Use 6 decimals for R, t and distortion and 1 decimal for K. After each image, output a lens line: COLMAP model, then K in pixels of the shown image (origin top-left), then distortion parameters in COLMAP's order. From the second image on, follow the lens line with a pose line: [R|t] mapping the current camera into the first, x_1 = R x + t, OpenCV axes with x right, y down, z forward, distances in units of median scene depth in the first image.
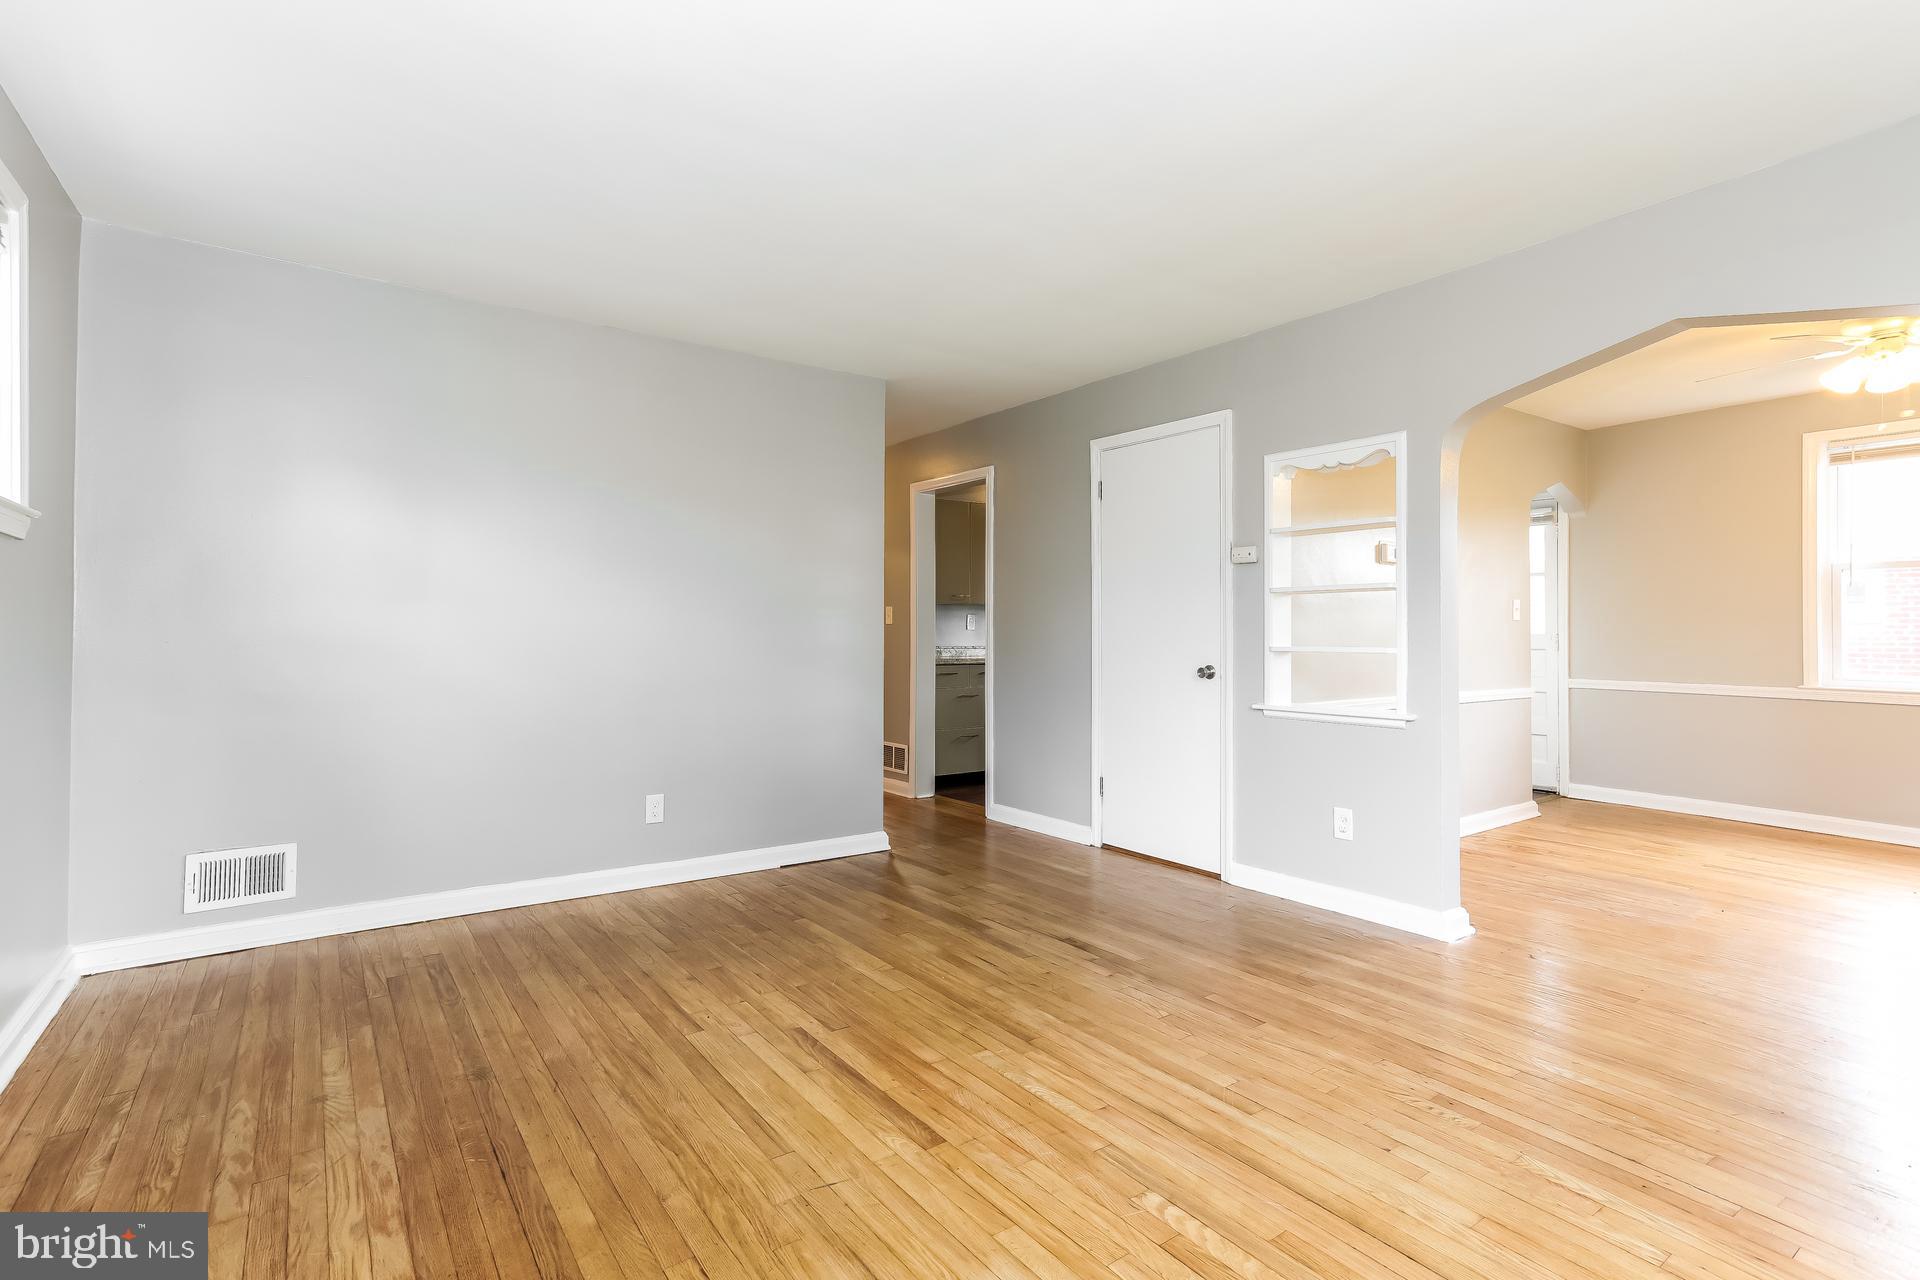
lens RADIAL K [[961.7, 0, 956.5], [0, 961.7, 633.0], [0, 0, 1]] dist [0.004862, 0.000885]
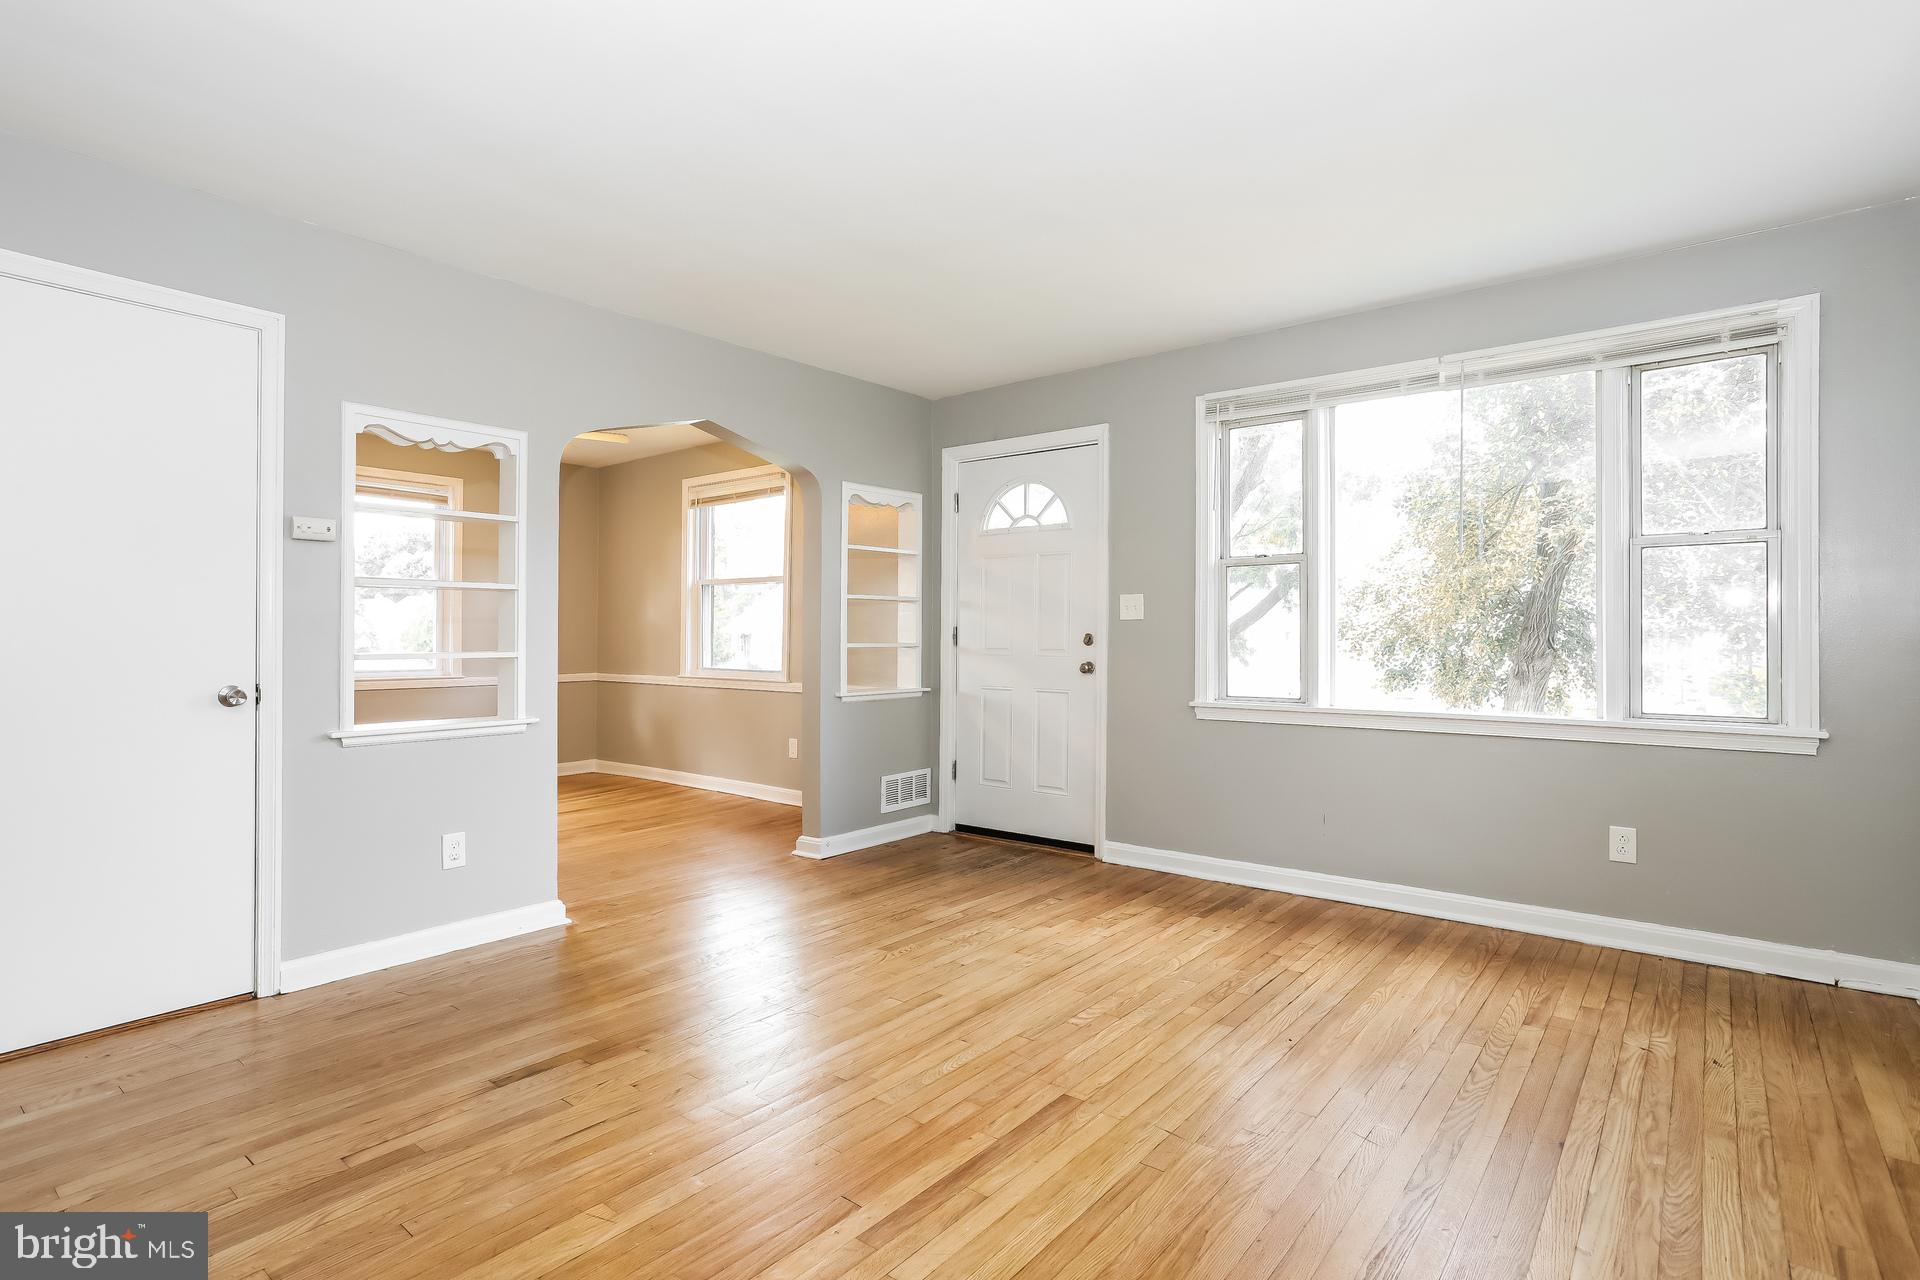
lens RADIAL K [[961.7, 0, 956.5], [0, 961.7, 633.0], [0, 0, 1]] dist [0.004862, 0.000885]
pose [[-0.295215, -0.001826, 0.955429, -0.892545], [-0.009670, 0.999953, -0.001077, -0.011130], [-0.955382, -0.009557, -0.295218, 1.234780]]
